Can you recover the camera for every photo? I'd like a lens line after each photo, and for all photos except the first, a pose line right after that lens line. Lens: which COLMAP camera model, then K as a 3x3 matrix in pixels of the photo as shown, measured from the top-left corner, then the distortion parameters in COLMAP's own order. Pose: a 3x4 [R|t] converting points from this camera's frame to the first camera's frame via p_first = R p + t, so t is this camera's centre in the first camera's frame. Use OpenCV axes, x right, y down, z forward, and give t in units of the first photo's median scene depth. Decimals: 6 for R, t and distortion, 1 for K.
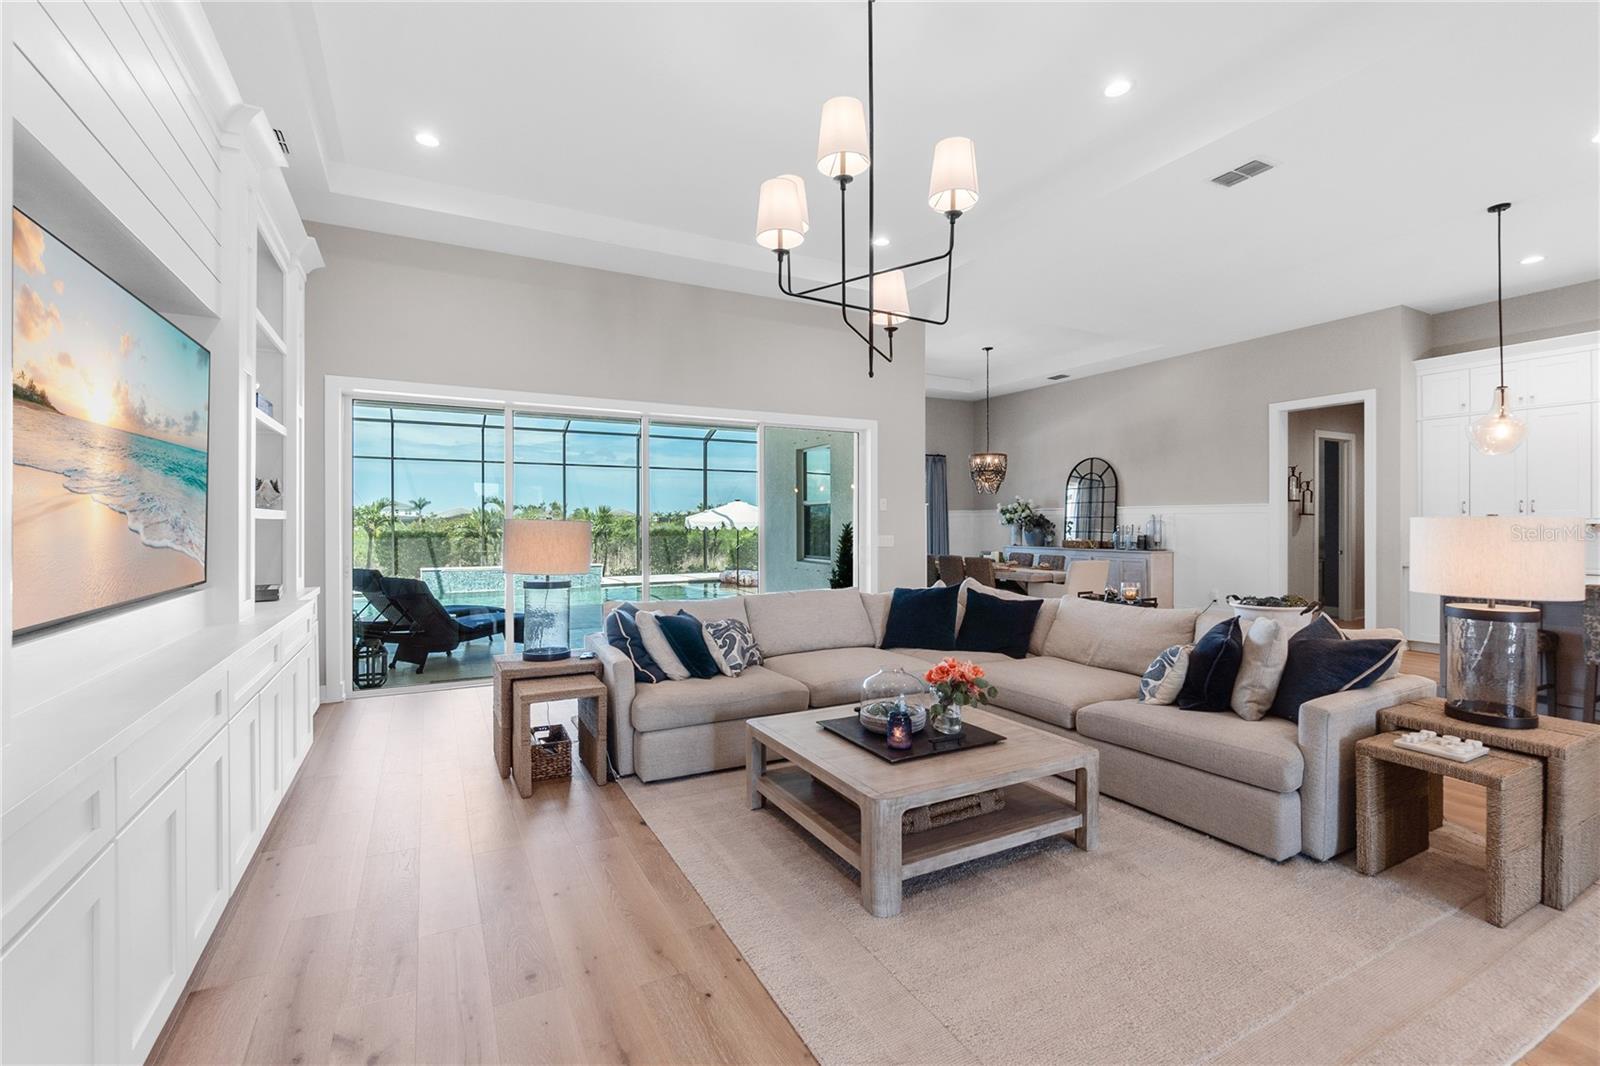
lens RADIAL K [[693.6, 0, 791.6], [0, 693.6, 527.2], [0, 0, 1]] dist [-0.008663, 0.001748]
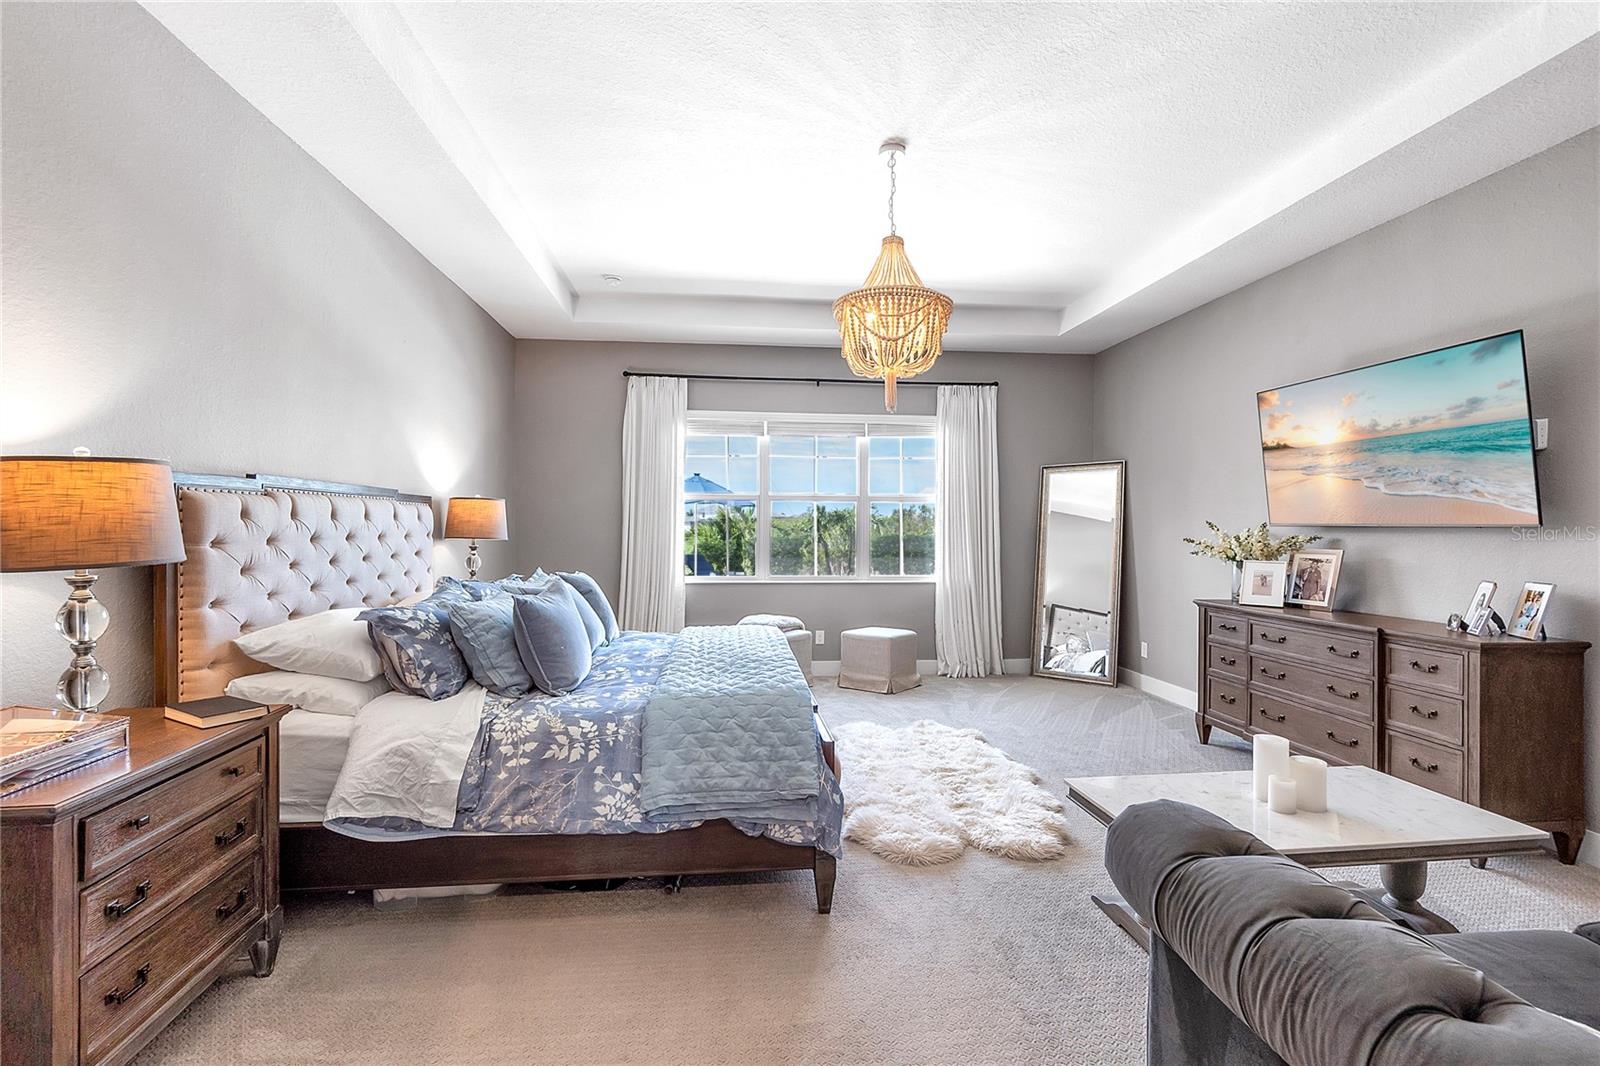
lens RADIAL K [[702.5, 0, 795.9], [0, 702.5, 516.2], [0, 0, 1]] dist [-0.006696, -0.000349]
pose [[-0.940951, 0.007279, 0.338465, -0.038882], [0.008034, 0.999967, 0.000830, 0.048759], [-0.338447, 0.003500, -0.940979, 2.331332]]
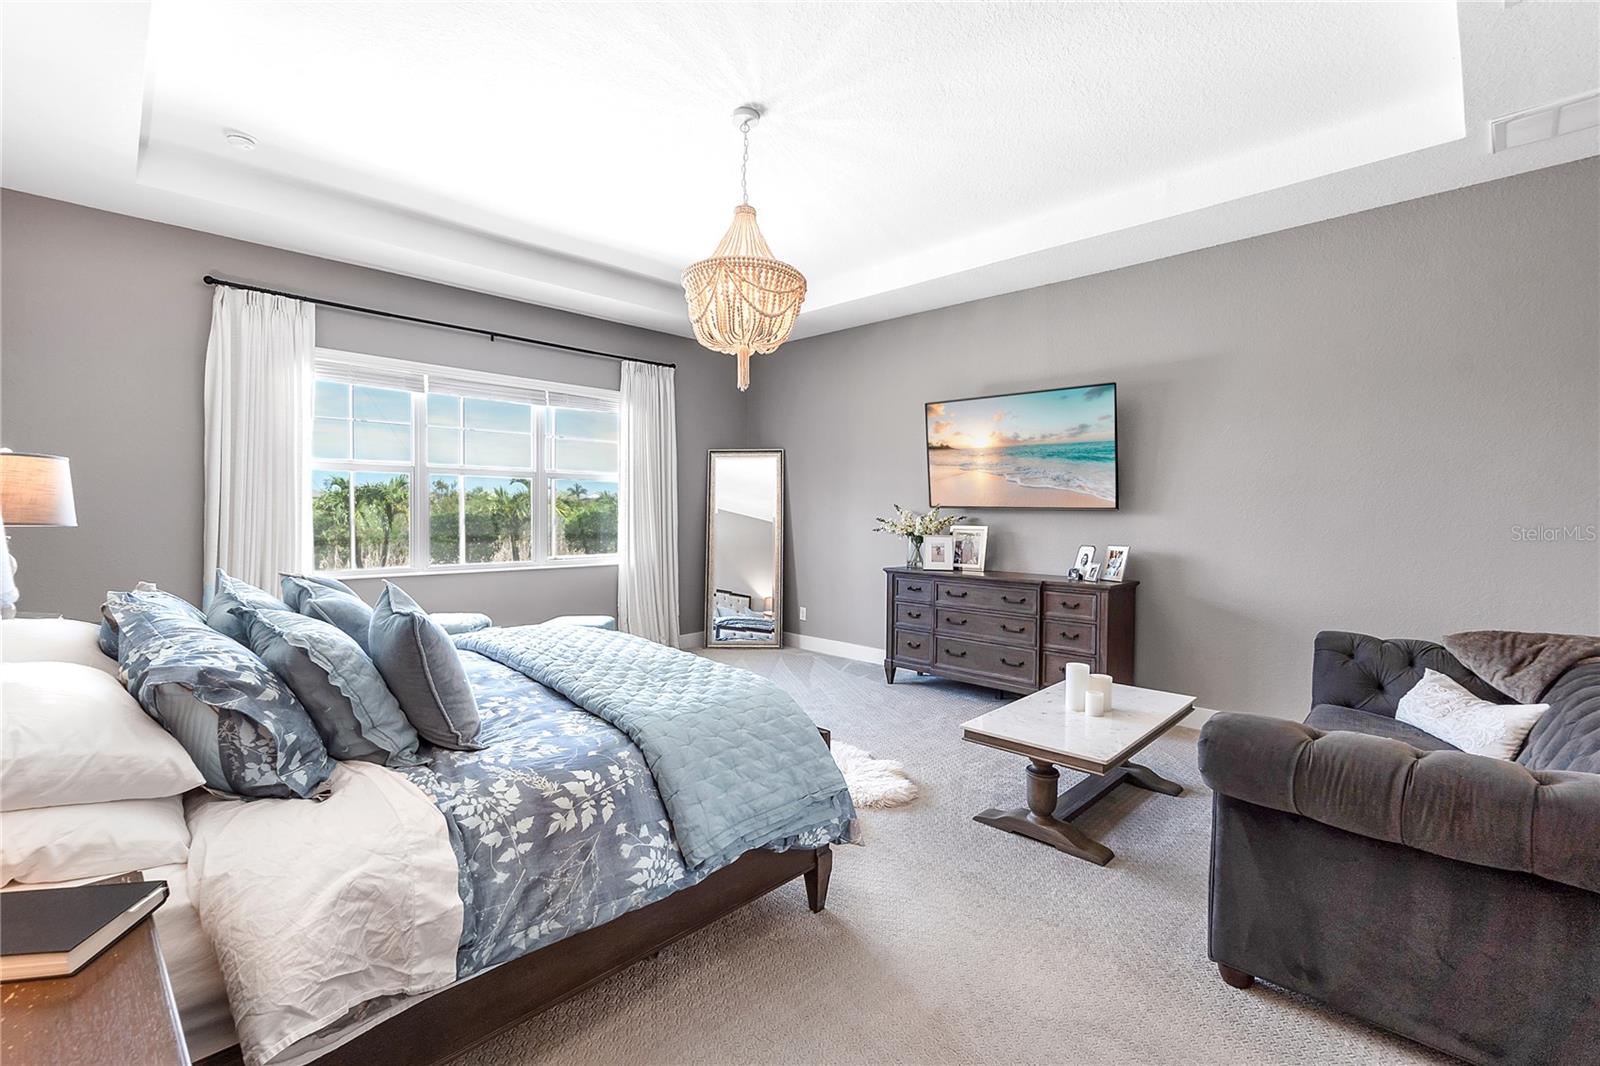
lens RADIAL K [[693.6, 0, 800.0], [0, 693.6, 516.4], [0, 0, 1]] dist [-0.008663, 0.001748]
pose [[-0.943121, 0.001325, -0.332446, 0.537721], [-0.009457, 0.999480, 0.030815, 0.046130], [0.332314, 0.032206, -0.942619, 2.258159]]
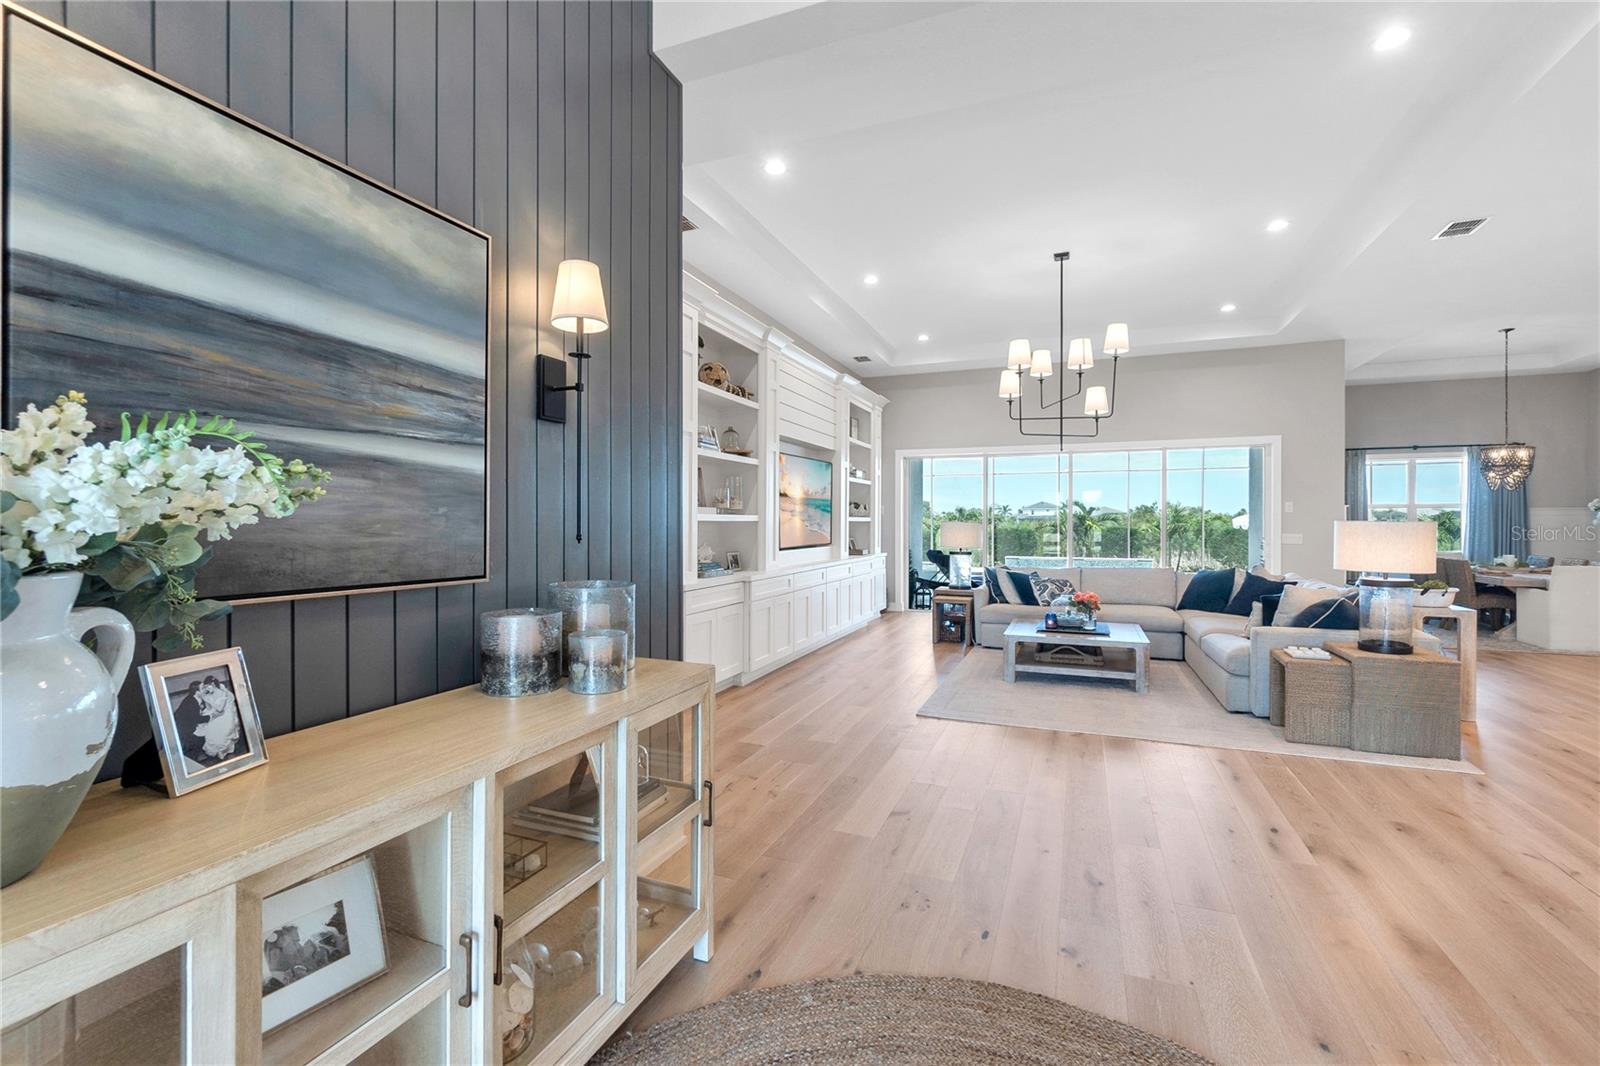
lens RADIAL K [[693.6, 0, 794.0], [0, 693.6, 524.9], [0, 0, 1]] dist [-0.008663, 0.001748]
pose [[0.639680, 0.003687, -0.768632, 1.164349], [-0.004467, 0.999989, 0.001078, -0.001774], [0.768628, 0.002744, 0.639690, -0.886728]]
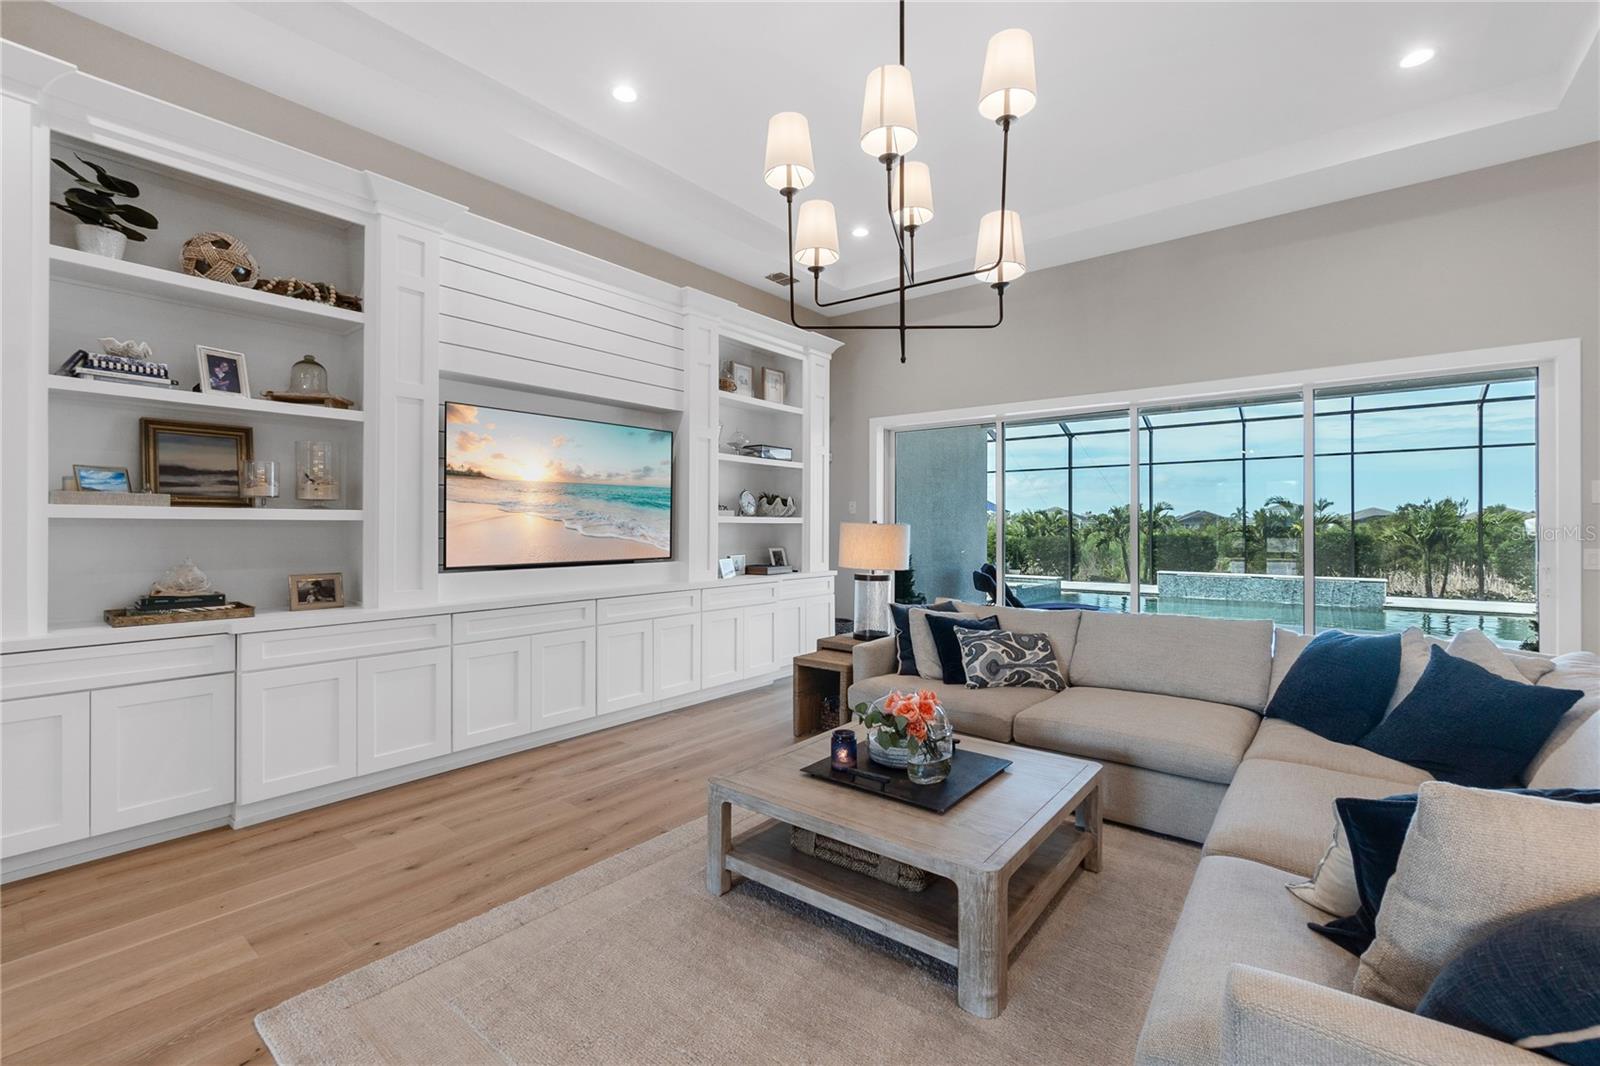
lens RADIAL K [[693.6, 0, 789.2], [0, 693.6, 518.3], [0, 0, 1]] dist [-0.008663, 0.001748]
pose [[0.397438, -0.009634, -0.917579, 0.879342], [-0.005797, 0.999899, -0.013010, -0.002682], [0.917611, 0.010490, 0.397341, 0.506801]]
